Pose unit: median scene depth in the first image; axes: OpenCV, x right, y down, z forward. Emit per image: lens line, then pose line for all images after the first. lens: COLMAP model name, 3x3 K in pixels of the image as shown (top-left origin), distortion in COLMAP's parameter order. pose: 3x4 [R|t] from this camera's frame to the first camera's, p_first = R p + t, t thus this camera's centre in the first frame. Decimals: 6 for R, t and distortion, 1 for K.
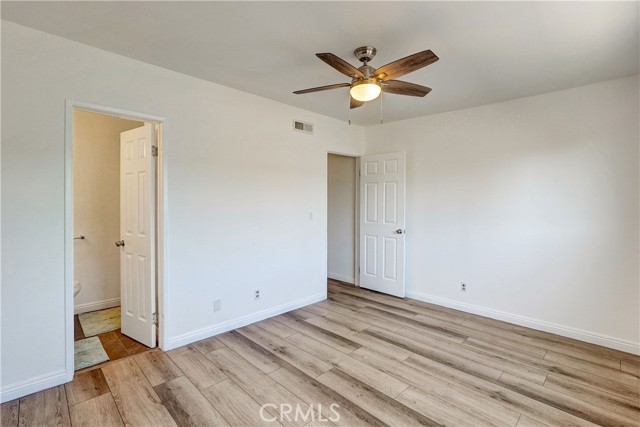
lens RADIAL K [[296.2, 0, 320.2], [0, 296.2, 208.1], [0, 0, 1]] dist [-0.003575, -0.000110]
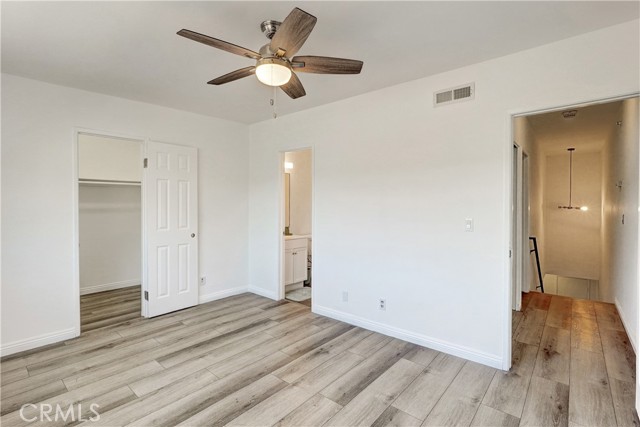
lens RADIAL K [[300.0, 0, 321.9], [0, 300.0, 210.9], [0, 0, 1]] dist [-0.012087, 0.001031]
pose [[0.093734, 0.017143, -0.995450, 0.930485], [-0.019223, 0.999697, 0.015406, -0.014791], [0.995412, 0.017691, 0.094035, 0.960798]]
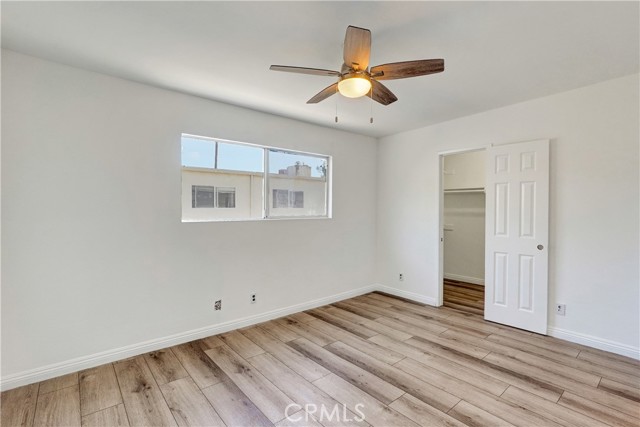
lens RADIAL K [[300.0, 0, 321.9], [0, 300.0, 210.9], [0, 0, 1]] dist [-0.012087, 0.001031]
pose [[-0.997211, -0.007430, 0.074265, 0.165931], [-0.005773, 0.999730, 0.022509, -0.027177], [-0.074412, 0.022018, -0.996984, 1.763896]]
